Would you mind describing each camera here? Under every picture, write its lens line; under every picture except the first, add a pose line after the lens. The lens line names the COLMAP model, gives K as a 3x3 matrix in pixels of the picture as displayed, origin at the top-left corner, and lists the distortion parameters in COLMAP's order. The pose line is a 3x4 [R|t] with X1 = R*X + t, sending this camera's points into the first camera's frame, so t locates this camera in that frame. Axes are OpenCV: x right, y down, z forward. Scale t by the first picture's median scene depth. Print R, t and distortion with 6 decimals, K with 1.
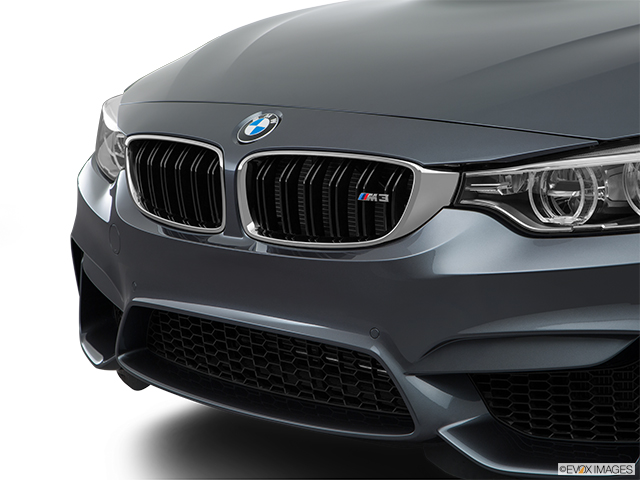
lens RADIAL K [[1684.9, 0, 320.0], [0, 1684.9, 240.0], [0, 0, 1]] dist [0.114976, 0.634208]
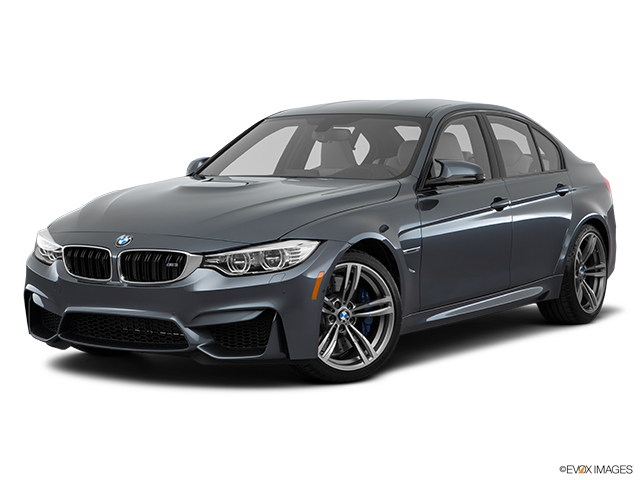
lens RADIAL K [[1280.1, 0, 320.0], [0, 1280.1, 240.0], [0, 0, 1]] dist [0.042276, 0.004008]
pose [[0.968153, -0.010353, 0.250144, -0.262145], [0.030468, 0.996590, -0.076675, 0.104190], [-0.248498, 0.081855, 0.965168, -1.121141]]
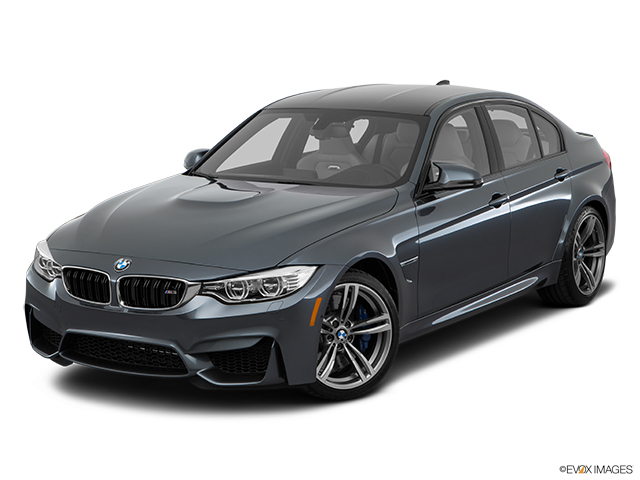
lens RADIAL K [[1280.1, 0, 320.0], [0, 1280.1, 240.0], [0, 0, 1]] dist [0.042276, 0.004008]
pose [[0.968747, -0.037350, 0.245223, -0.248461], [0.036548, 0.999301, 0.007825, -0.119907], [-0.245343, 0.001382, 0.969435, -1.141833]]
